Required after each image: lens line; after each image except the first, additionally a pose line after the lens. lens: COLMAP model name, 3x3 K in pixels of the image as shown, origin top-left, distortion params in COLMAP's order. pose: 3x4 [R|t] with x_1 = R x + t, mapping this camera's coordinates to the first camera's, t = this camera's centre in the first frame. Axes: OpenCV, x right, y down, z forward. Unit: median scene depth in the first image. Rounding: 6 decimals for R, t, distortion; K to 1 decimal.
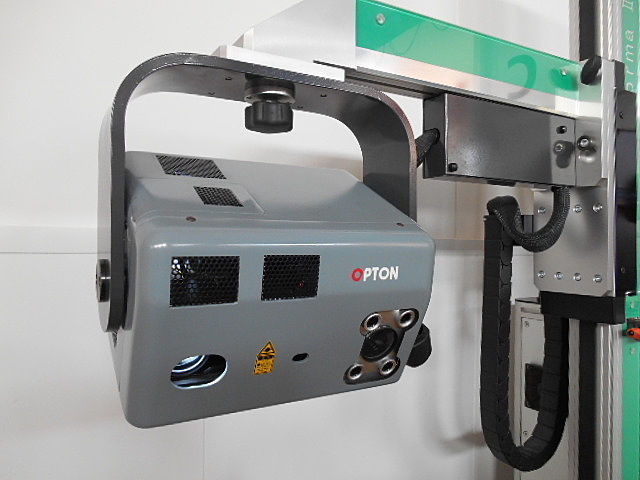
lens RADIAL K [[505.4, 0, 320.0], [0, 505.4, 240.0], [0, 0, 1]] dist [-0.027758, -0.000352]
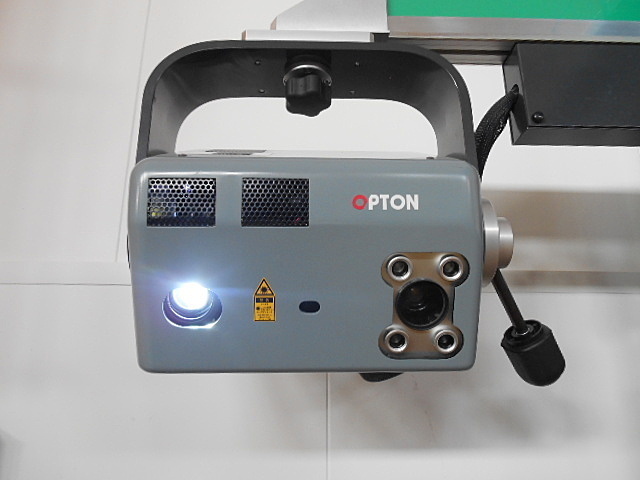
lens RADIAL K [[505.4, 0, 320.0], [0, 505.4, 240.0], [0, 0, 1]] dist [-0.027758, -0.000352]
pose [[0.874453, -0.144535, -0.463078, 0.401793], [0.009867, 0.959686, -0.280902, 0.369336], [0.485010, 0.241066, 0.840626, 0.241798]]
